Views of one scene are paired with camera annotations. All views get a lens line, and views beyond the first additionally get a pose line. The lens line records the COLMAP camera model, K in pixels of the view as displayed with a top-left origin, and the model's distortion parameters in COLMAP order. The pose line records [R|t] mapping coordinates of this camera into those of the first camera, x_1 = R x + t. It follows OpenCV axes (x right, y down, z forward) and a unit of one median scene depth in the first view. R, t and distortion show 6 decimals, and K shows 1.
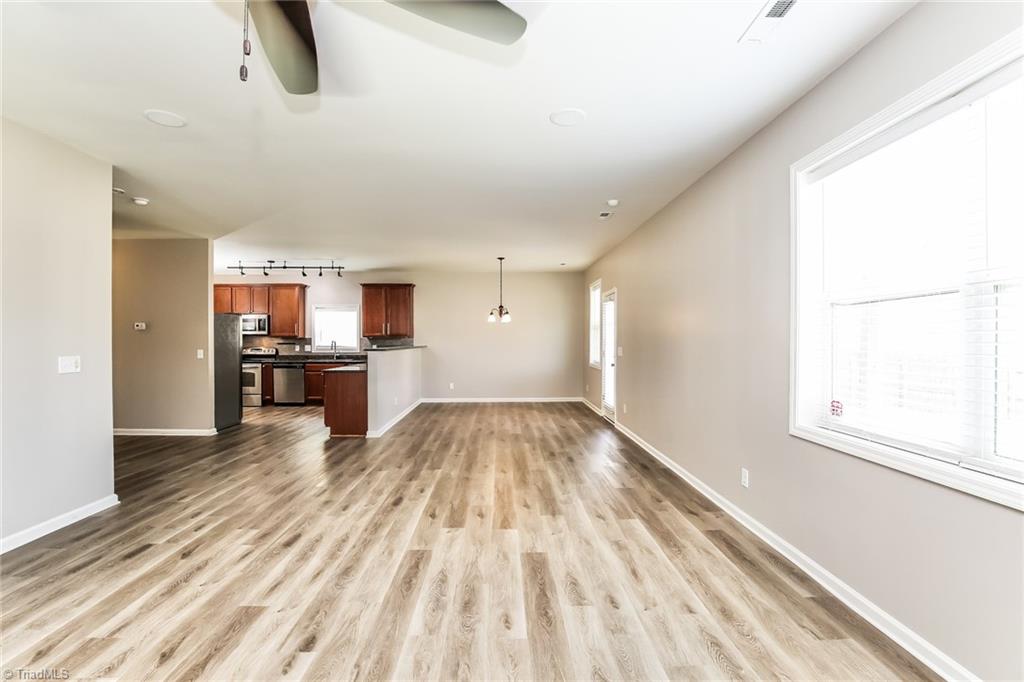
lens RADIAL K [[464.9, 0, 499.3], [0, 464.9, 342.6], [0, 0, 1]] dist [-0.037890, 0.005750]
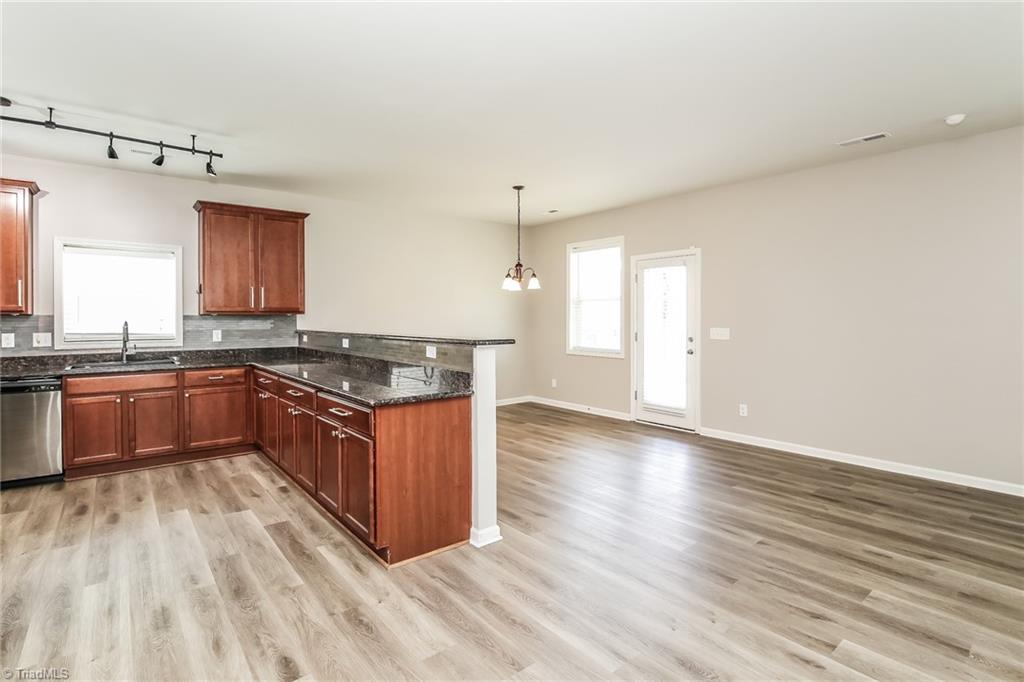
lens RADIAL K [[497.7, 0, 481.7], [0, 497.7, 323.2], [0, 0, 1]] dist [-0.030900, 0.000110]
pose [[0.802456, -0.008861, 0.596645, -0.376341], [0.006853, 0.999961, 0.005634, -0.002802], [-0.596671, -0.000432, 0.802486, 0.428716]]
